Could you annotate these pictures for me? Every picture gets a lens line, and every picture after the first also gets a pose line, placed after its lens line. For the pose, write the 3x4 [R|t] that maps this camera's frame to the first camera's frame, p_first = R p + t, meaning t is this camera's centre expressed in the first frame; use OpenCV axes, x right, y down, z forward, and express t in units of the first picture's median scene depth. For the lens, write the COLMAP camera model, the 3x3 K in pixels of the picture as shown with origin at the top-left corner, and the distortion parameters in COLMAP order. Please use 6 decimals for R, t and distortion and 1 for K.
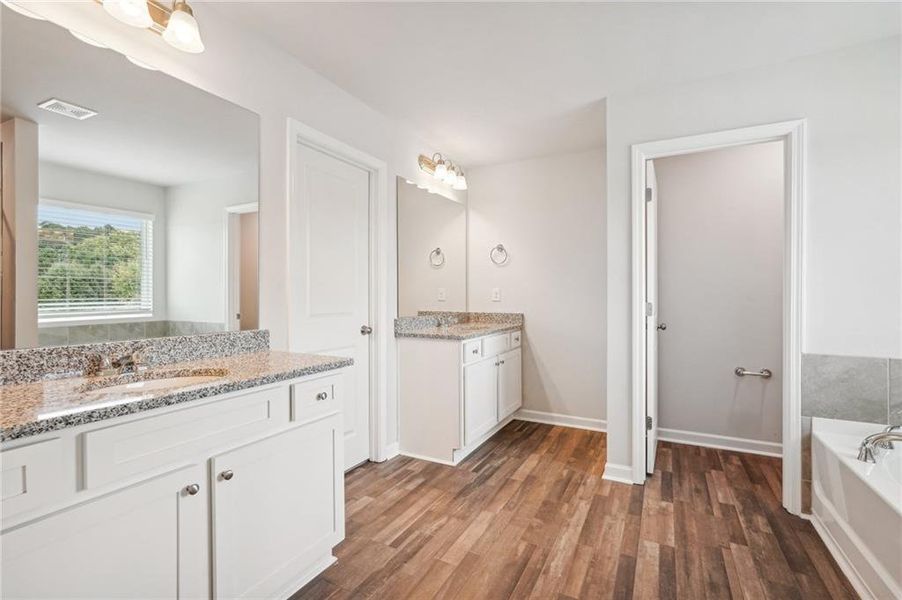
lens RADIAL K [[409.6, 0, 455.4], [0, 409.6, 296.5], [0, 0, 1]] dist [0.000307, 0.000185]
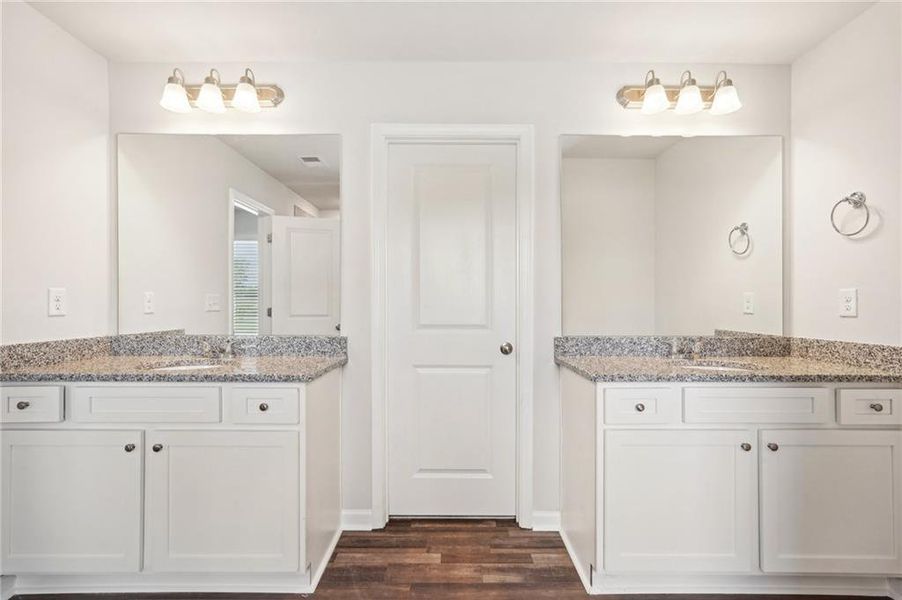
lens RADIAL K [[409.6, 0, 452.6], [0, 409.6, 304.6], [0, 0, 1]] dist [0.000307, 0.000185]
pose [[0.463043, -0.000458, -0.886336, 0.452680], [-0.004959, 0.999983, -0.003107, 0.001506], [0.886322, 0.005834, 0.463033, 0.582574]]
